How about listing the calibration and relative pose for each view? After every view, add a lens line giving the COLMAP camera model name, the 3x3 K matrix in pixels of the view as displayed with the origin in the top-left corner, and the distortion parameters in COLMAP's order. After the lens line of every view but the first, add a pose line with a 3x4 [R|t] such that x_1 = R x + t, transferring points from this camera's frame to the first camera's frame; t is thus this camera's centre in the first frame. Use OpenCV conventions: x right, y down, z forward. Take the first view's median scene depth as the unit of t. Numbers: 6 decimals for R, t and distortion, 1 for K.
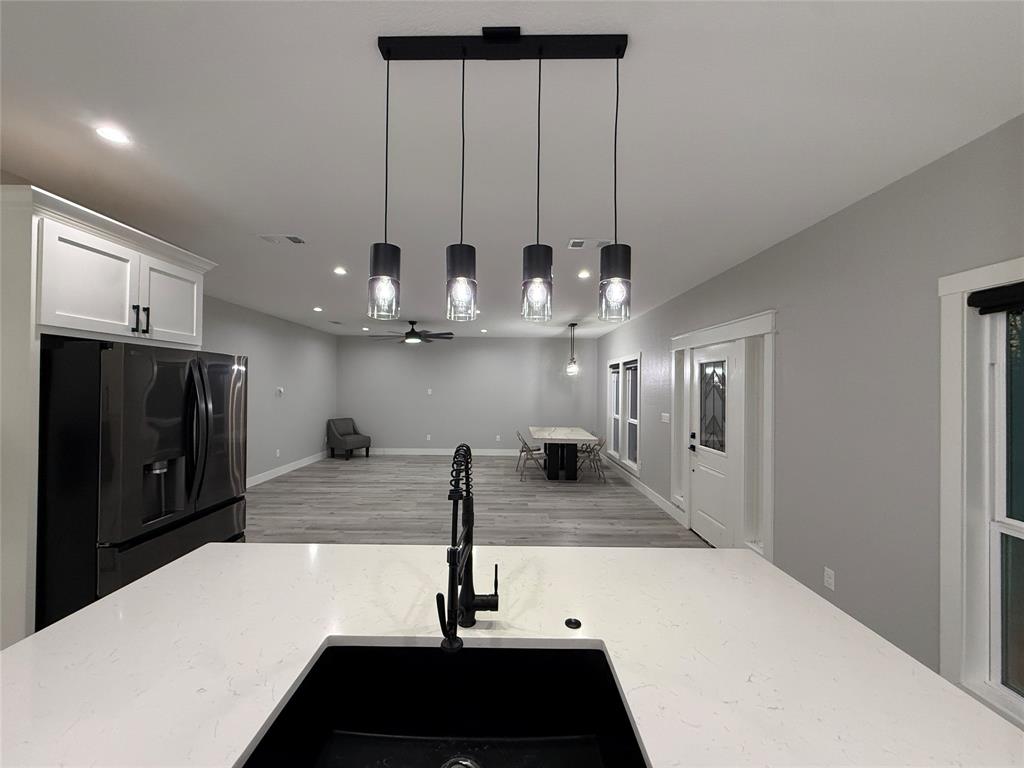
lens RADIAL K [[405.7, 0, 510.9], [0, 405.7, 378.2], [0, 0, 1]] dist [-0.001685, -0.000198]
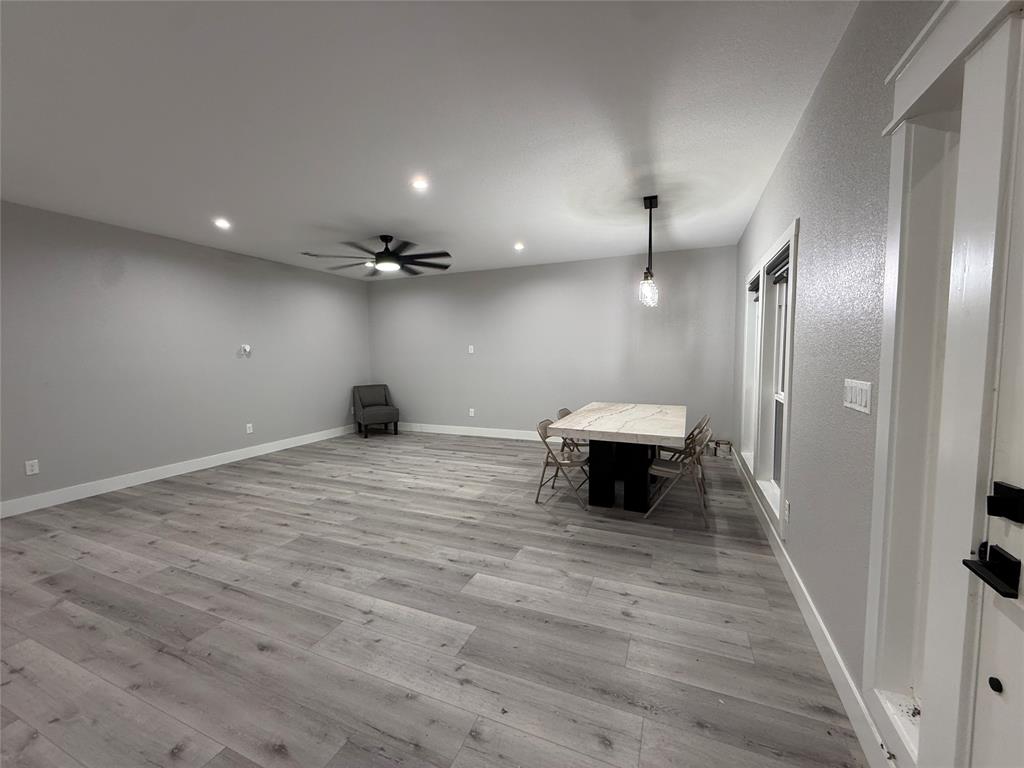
lens RADIAL K [[408.0, 0, 509.5], [0, 408.0, 381.3], [0, 0, 1]] dist [-0.000461, 0.000303]
pose [[0.916370, 0.005361, -0.400297, 0.316997], [0.030629, 0.996041, 0.083454, 0.065377], [0.399160, -0.088735, 0.912577, 0.747863]]
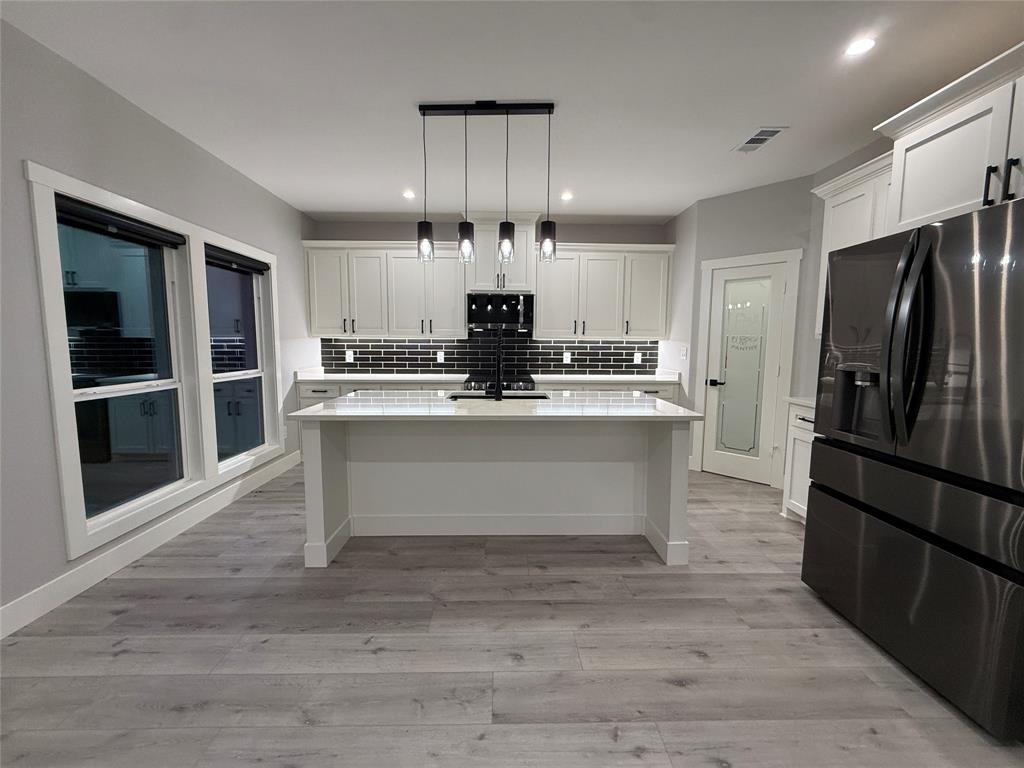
lens RADIAL K [[408.8, 0, 509.6], [0, 408.8, 381.3], [0, 0, 1]] dist [0.000560, -0.000157]
pose [[-0.999816, -0.017642, -0.007479, -0.038381], [-0.018151, 0.997060, 0.074439, 0.078702], [0.006144, 0.074561, -0.997198, 0.866518]]
